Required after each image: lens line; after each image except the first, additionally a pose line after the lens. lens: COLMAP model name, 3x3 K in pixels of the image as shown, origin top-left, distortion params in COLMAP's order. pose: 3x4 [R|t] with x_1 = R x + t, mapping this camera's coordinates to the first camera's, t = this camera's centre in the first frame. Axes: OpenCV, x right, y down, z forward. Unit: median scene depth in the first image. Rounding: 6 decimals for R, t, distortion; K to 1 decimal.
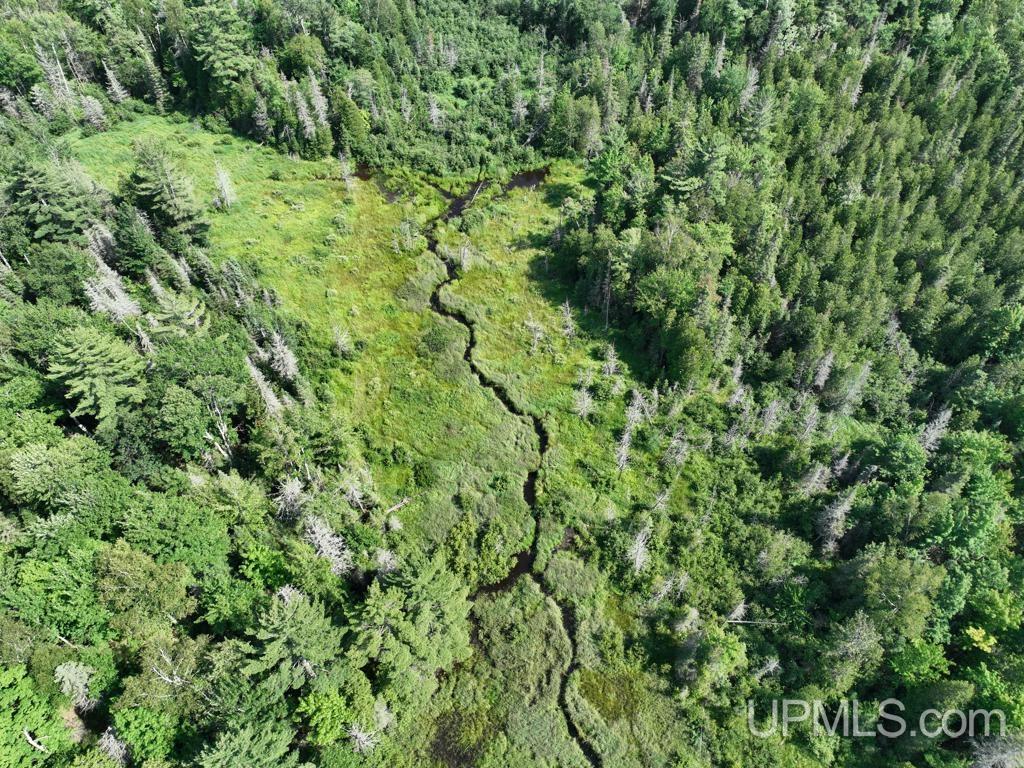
lens RADIAL K [[726.3, 0, 508.6], [0, 726.3, 379.8], [0, 0, 1]] dist [0.005742, 0.008063]
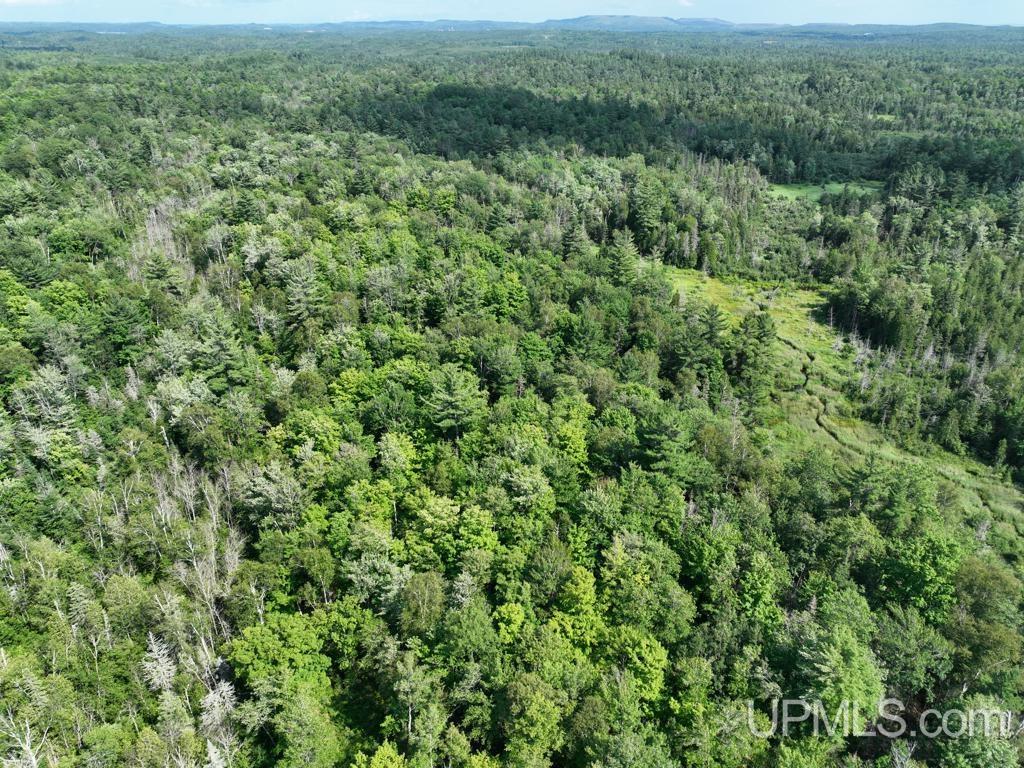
lens RADIAL K [[726.3, 0, 508.6], [0, 726.3, 379.8], [0, 0, 1]] dist [0.005742, 0.008063]
pose [[0.937350, 0.157853, -0.310576, -0.075173], [-0.275780, 0.880929, -0.384591, 0.845213], [0.212886, 0.446147, 0.869271, -0.618592]]
